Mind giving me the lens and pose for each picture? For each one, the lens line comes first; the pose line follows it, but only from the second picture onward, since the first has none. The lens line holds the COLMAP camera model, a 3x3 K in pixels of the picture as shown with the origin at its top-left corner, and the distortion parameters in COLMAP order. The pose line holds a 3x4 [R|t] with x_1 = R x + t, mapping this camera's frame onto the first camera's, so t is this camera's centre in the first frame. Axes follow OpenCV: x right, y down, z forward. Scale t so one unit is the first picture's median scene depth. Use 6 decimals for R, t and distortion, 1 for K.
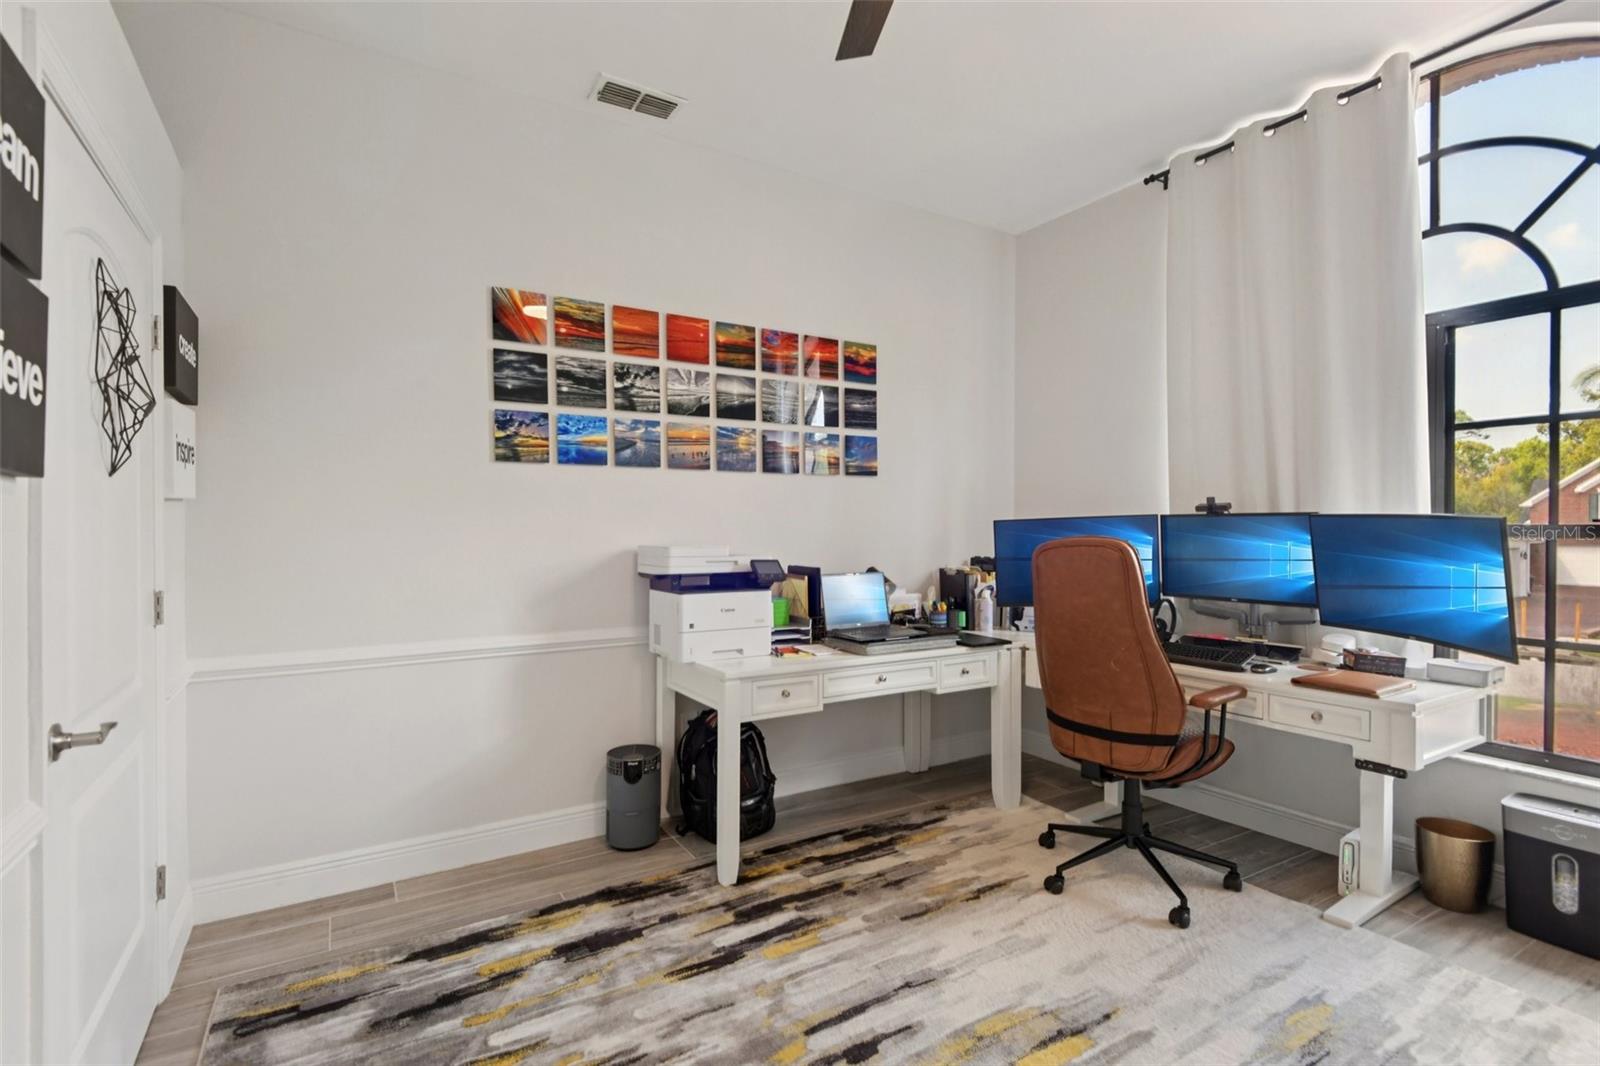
lens RADIAL K [[762.5, 0, 801.1], [0, 762.5, 532.9], [0, 0, 1]] dist [0.038722, -0.001450]
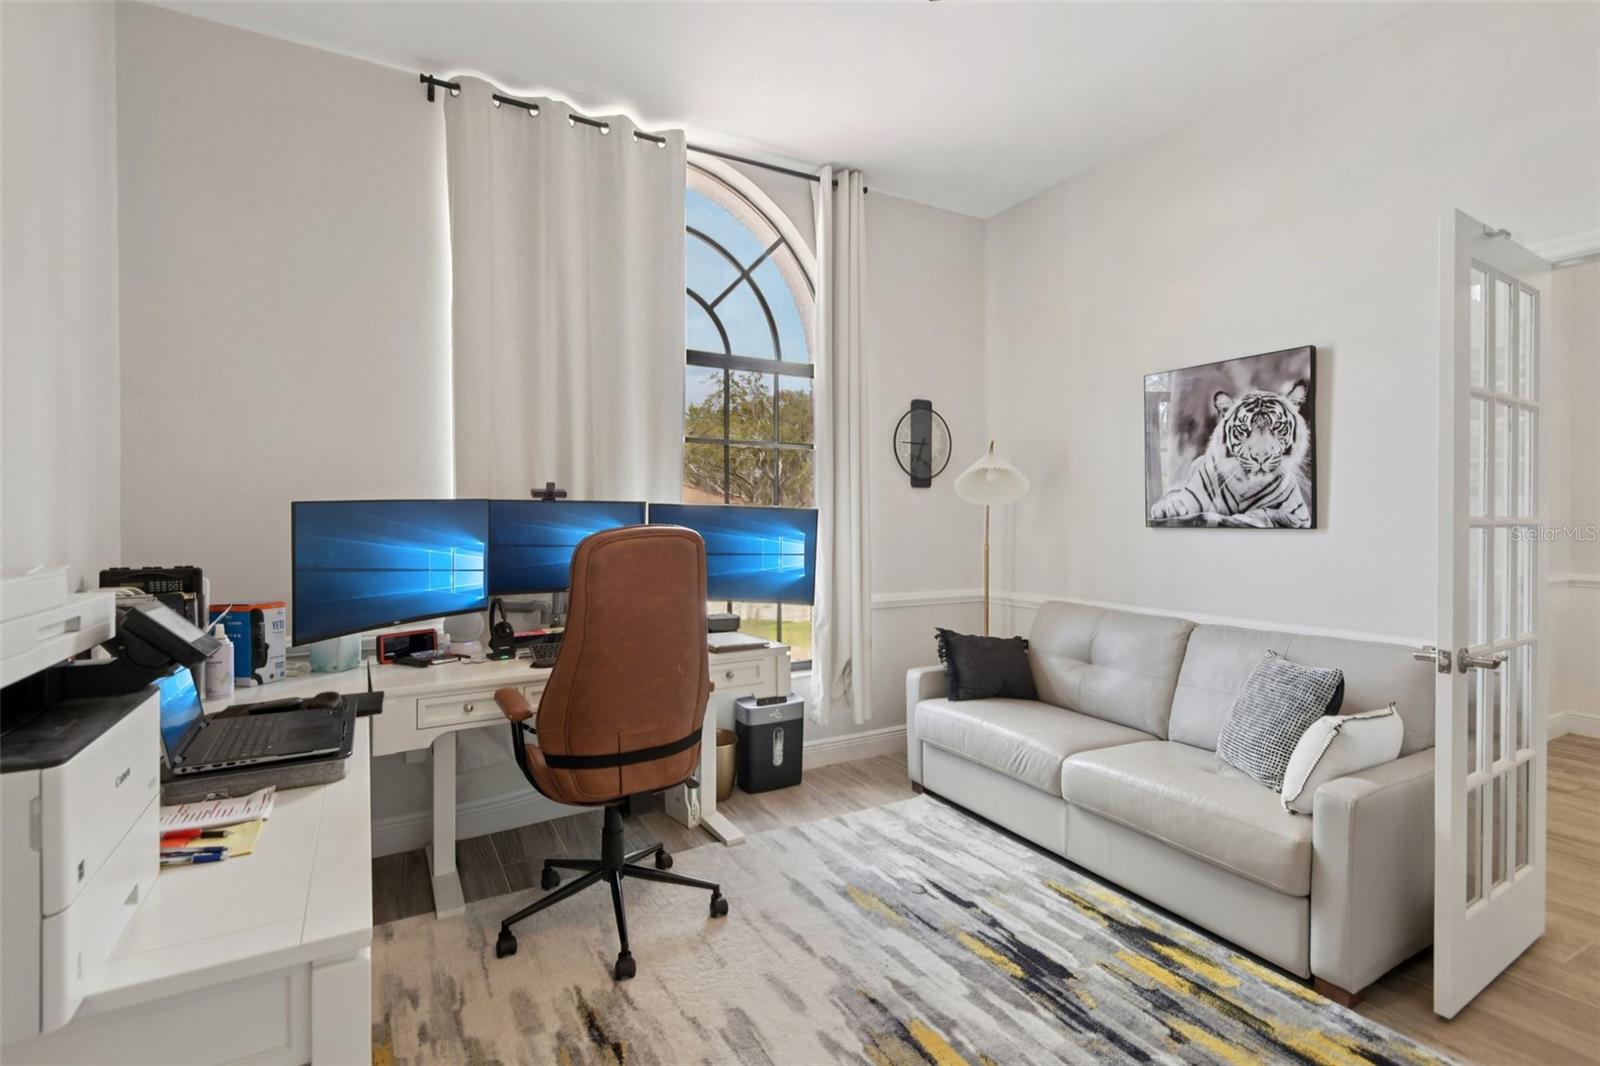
lens RADIAL K [[762.5, 0, 801.3], [0, 762.5, 522.5], [0, 0, 1]] dist [0.038722, -0.001450]
pose [[0.039815, -0.007246, 0.999181, -0.456199], [0.006059, 0.999957, 0.007010, -0.003089], [-0.999189, 0.005775, 0.039857, 0.792249]]
